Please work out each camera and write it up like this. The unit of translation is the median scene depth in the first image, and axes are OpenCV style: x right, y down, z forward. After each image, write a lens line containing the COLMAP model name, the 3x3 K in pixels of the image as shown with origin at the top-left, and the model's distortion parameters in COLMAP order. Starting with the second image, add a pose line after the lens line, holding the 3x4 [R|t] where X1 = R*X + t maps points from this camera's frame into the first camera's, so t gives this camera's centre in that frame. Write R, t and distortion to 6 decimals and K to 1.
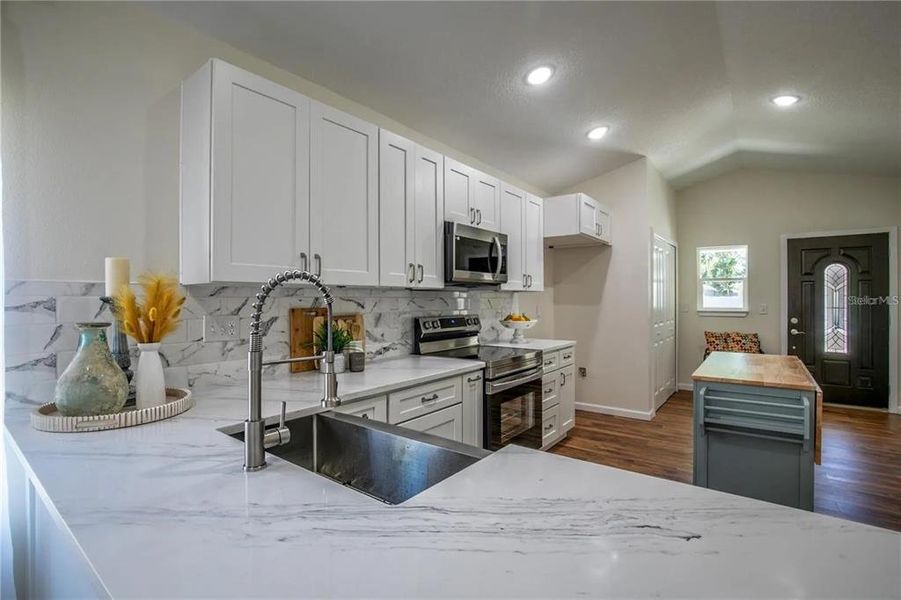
lens RADIAL K [[425.6, 0, 450.5], [0, 425.6, 300.0], [0, 0, 1]] dist [-0.001501, -0.000220]
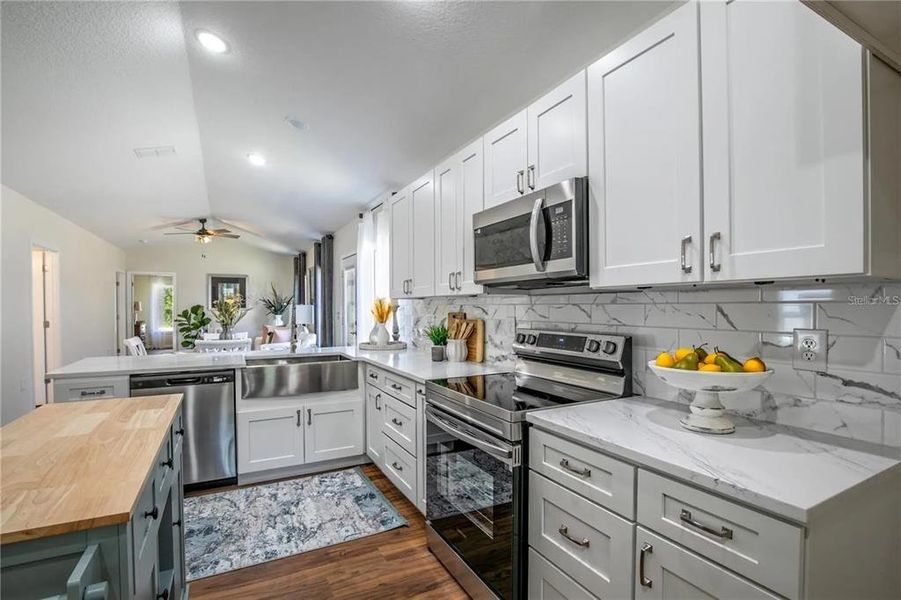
lens RADIAL K [[425.6, 0, 450.5], [0, 425.6, 300.0], [0, 0, 1]] dist [-0.001501, -0.000220]
pose [[-0.406058, -0.000978, -0.913847, 3.883826], [0.017902, 0.999799, -0.009025, -0.044554], [0.913672, -0.020024, -0.405959, 6.385563]]
